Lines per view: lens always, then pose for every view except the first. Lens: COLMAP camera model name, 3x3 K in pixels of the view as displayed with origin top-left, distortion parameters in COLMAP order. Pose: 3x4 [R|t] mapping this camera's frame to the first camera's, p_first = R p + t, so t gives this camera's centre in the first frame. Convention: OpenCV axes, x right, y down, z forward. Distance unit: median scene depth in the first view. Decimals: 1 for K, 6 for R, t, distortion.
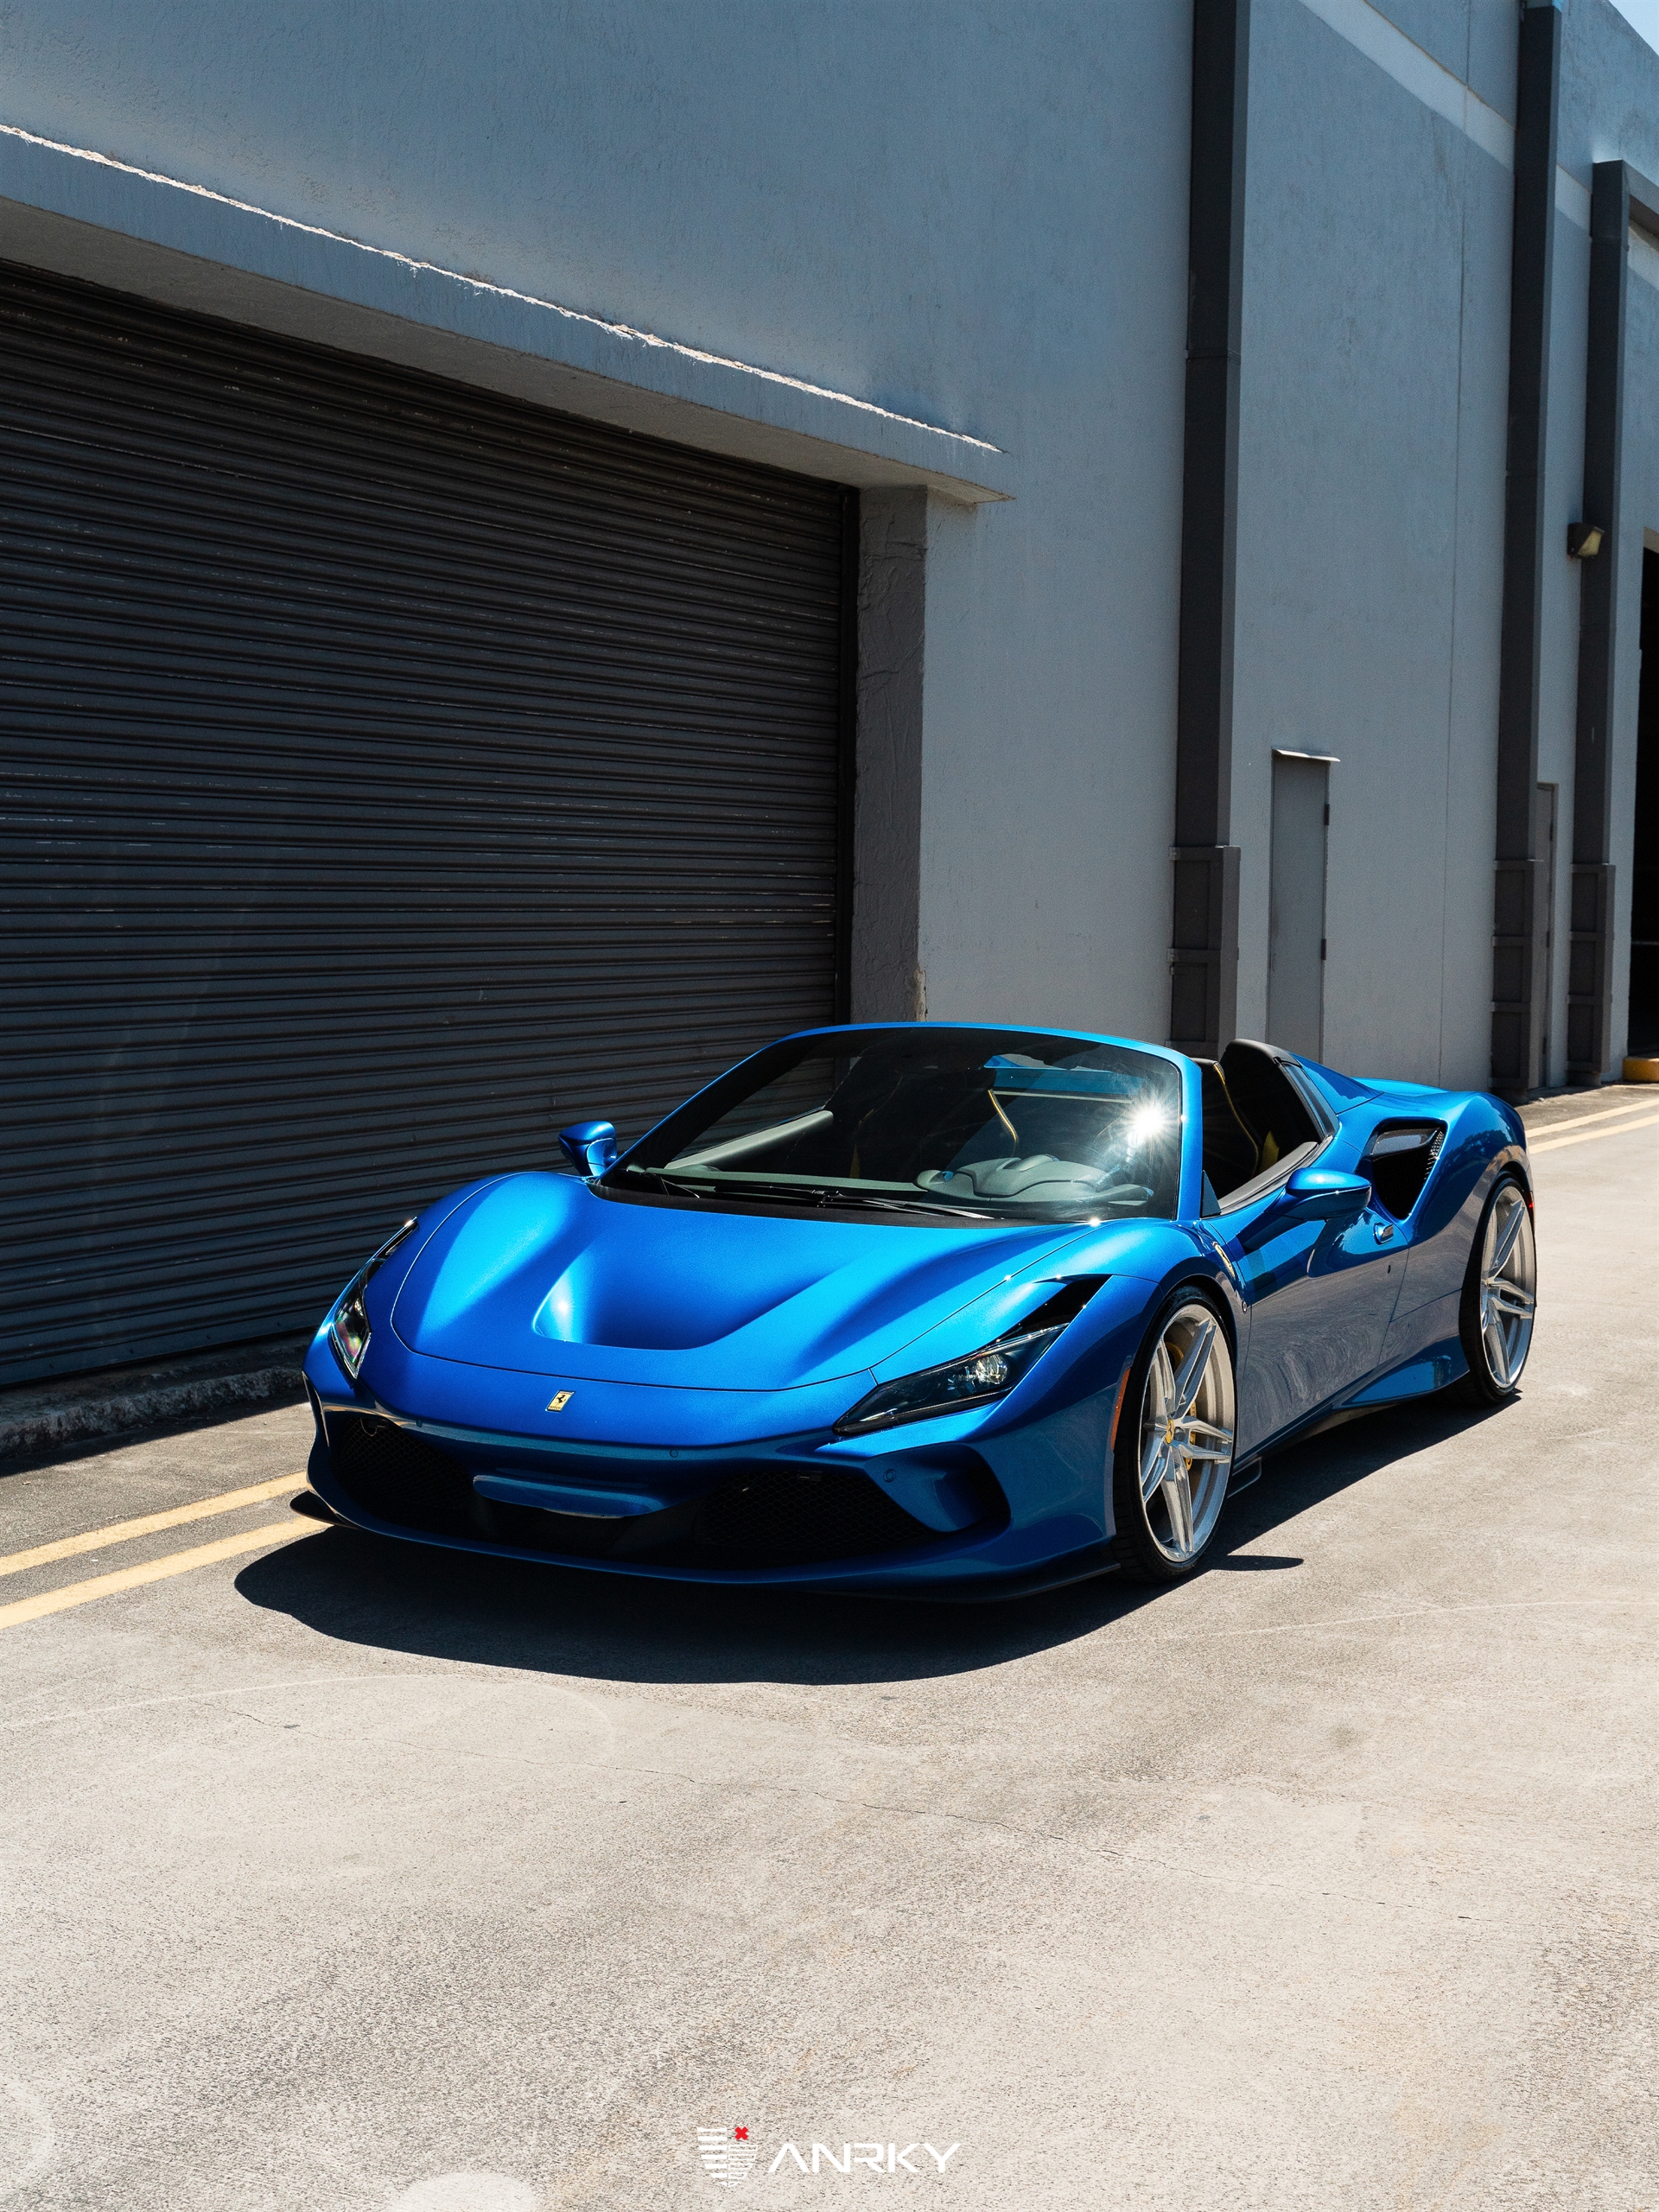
lens RADIAL K [[3263.2, 0, 832.3], [0, 3263.2, 1104.9], [0, 0, 1]] dist [-0.037133, 0.000000]
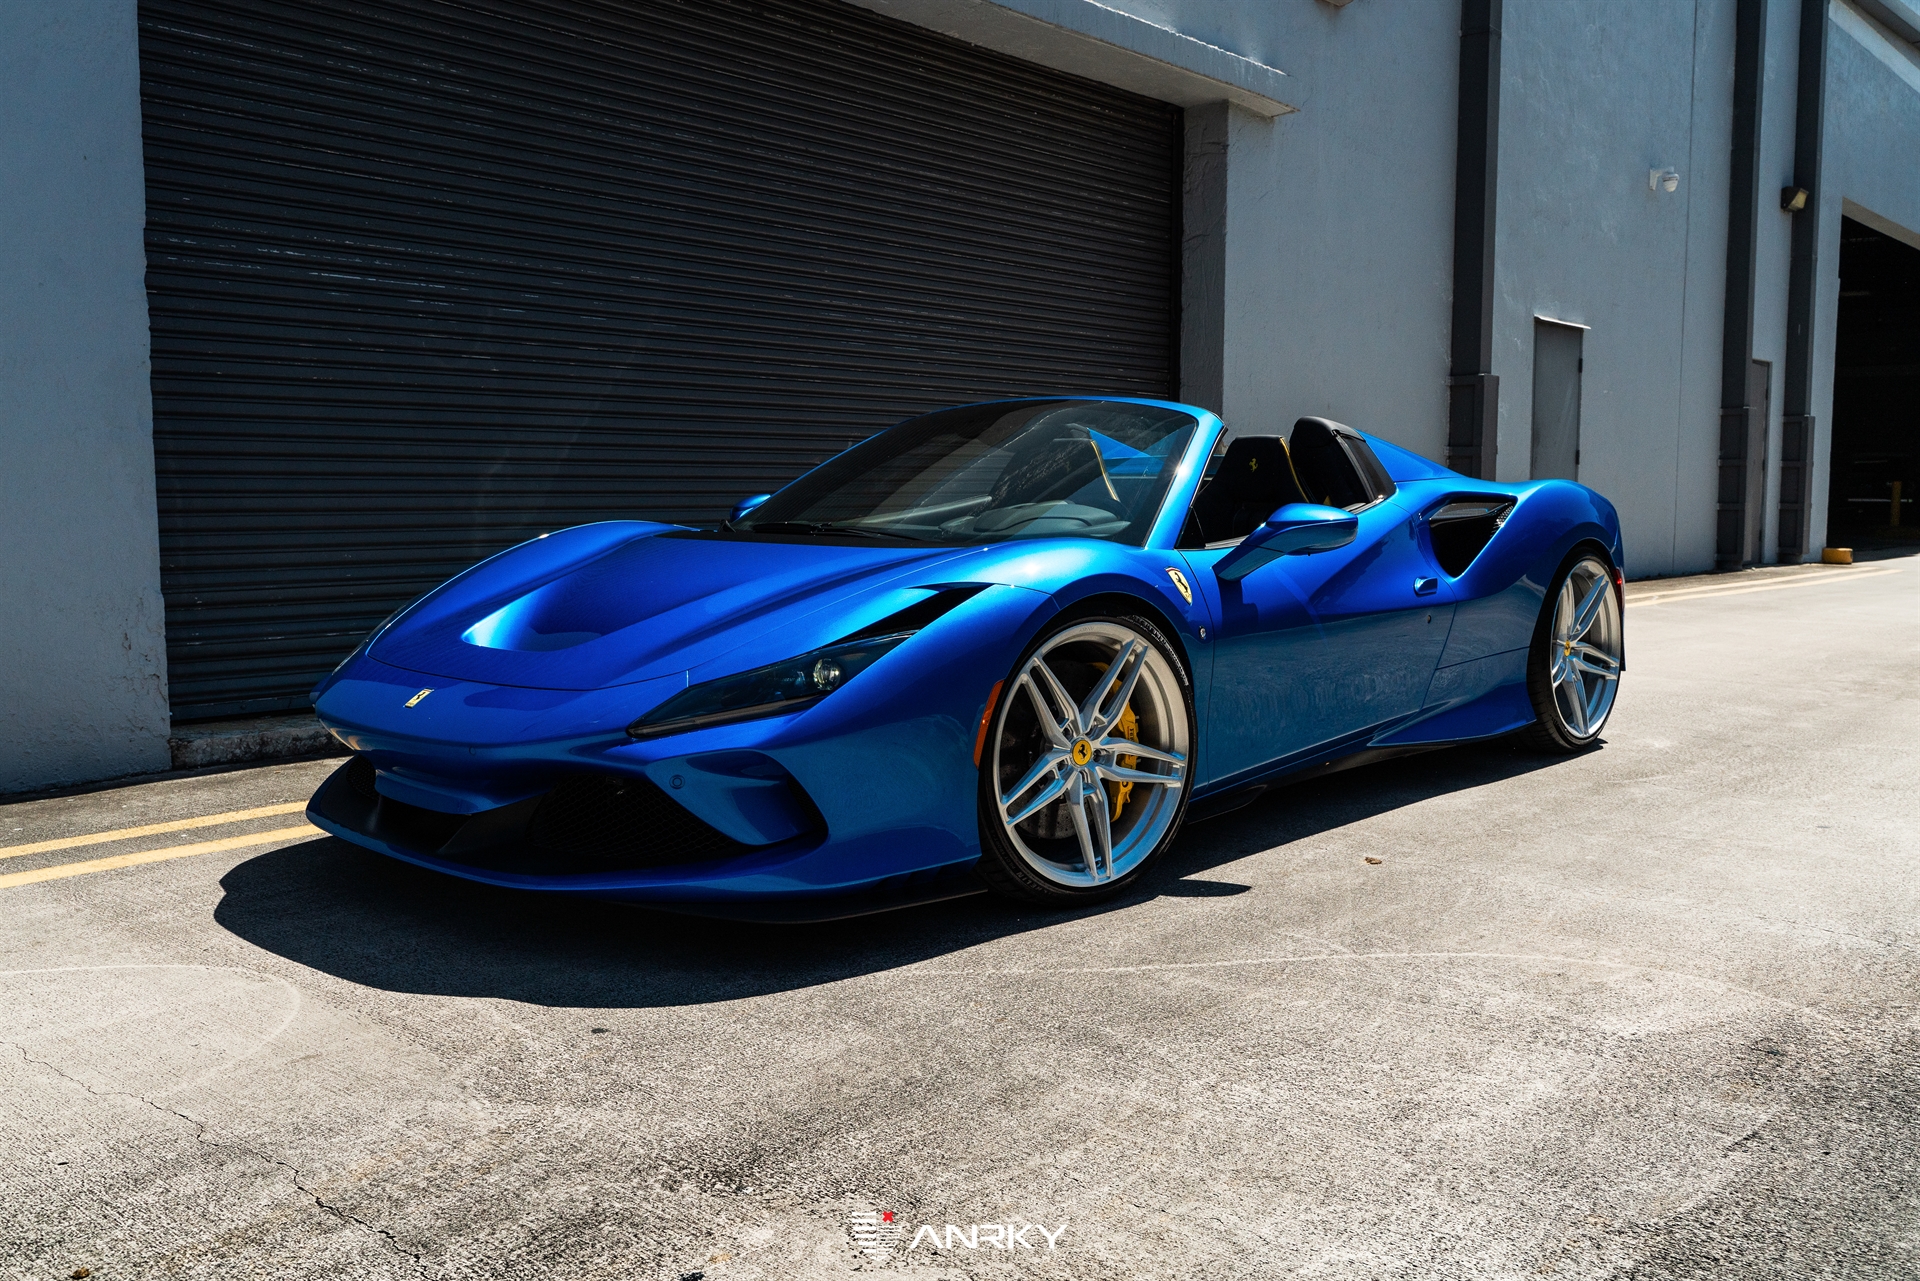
lens RADIAL K [[1627.0, 0, 961.8], [0, 1627.0, 627.8], [0, 0, 1]] dist [-0.006248, -0.009180]
pose [[0.962383, 0.008351, -0.271568, 0.148124], [-0.006082, 0.999939, 0.009197, 0.043626], [0.271628, -0.007200, 0.962375, 0.386934]]
